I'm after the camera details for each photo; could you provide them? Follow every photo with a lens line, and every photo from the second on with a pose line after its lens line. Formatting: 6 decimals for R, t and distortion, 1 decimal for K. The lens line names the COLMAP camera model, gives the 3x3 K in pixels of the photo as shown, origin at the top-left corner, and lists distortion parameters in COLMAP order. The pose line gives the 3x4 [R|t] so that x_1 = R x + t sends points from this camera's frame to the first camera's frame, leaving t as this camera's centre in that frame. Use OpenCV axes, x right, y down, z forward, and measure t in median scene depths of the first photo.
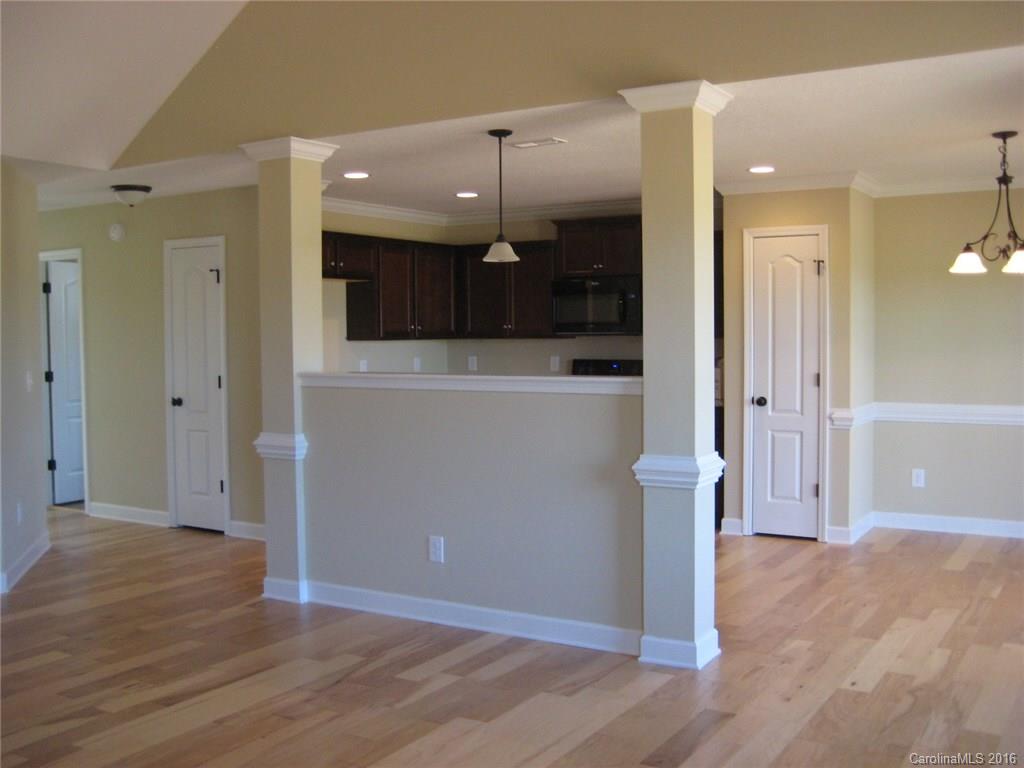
lens RADIAL K [[1064.9, 0, 506.3], [0, 1064.9, 380.1], [0, 0, 1]] dist [-0.155565, 0.201734]
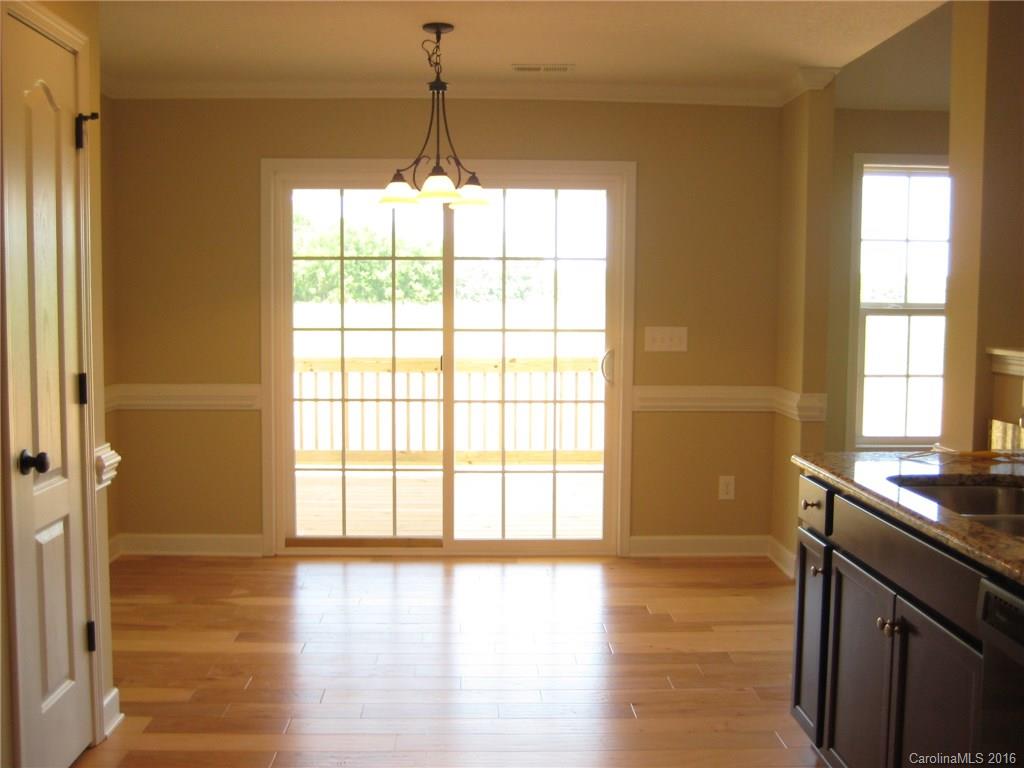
lens RADIAL K [[1064.9, 0, 506.3], [0, 1064.9, 380.1], [0, 0, 1]] dist [-0.155565, 0.201734]
pose [[-0.549277, -0.059683, 0.833506, -0.188071], [0.037524, 0.994678, 0.095952, -0.045277], [-0.834797, 0.083981, -0.544115, 1.259978]]
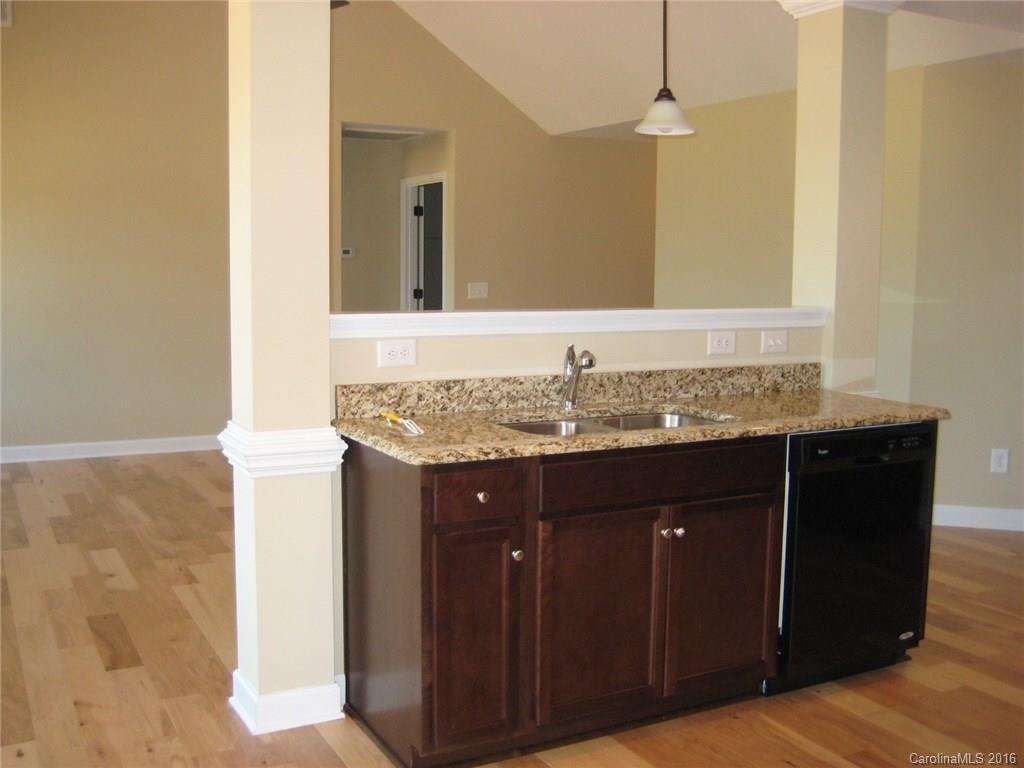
lens RADIAL K [[1064.9, 0, 506.3], [0, 1064.9, 380.1], [0, 0, 1]] dist [-0.155565, 0.201734]
pose [[-0.504878, 0.099608, -0.857425, 0.512127], [-0.044303, 0.989020, 0.140982, -0.048215], [0.862053, 0.109165, -0.494921, 1.106996]]
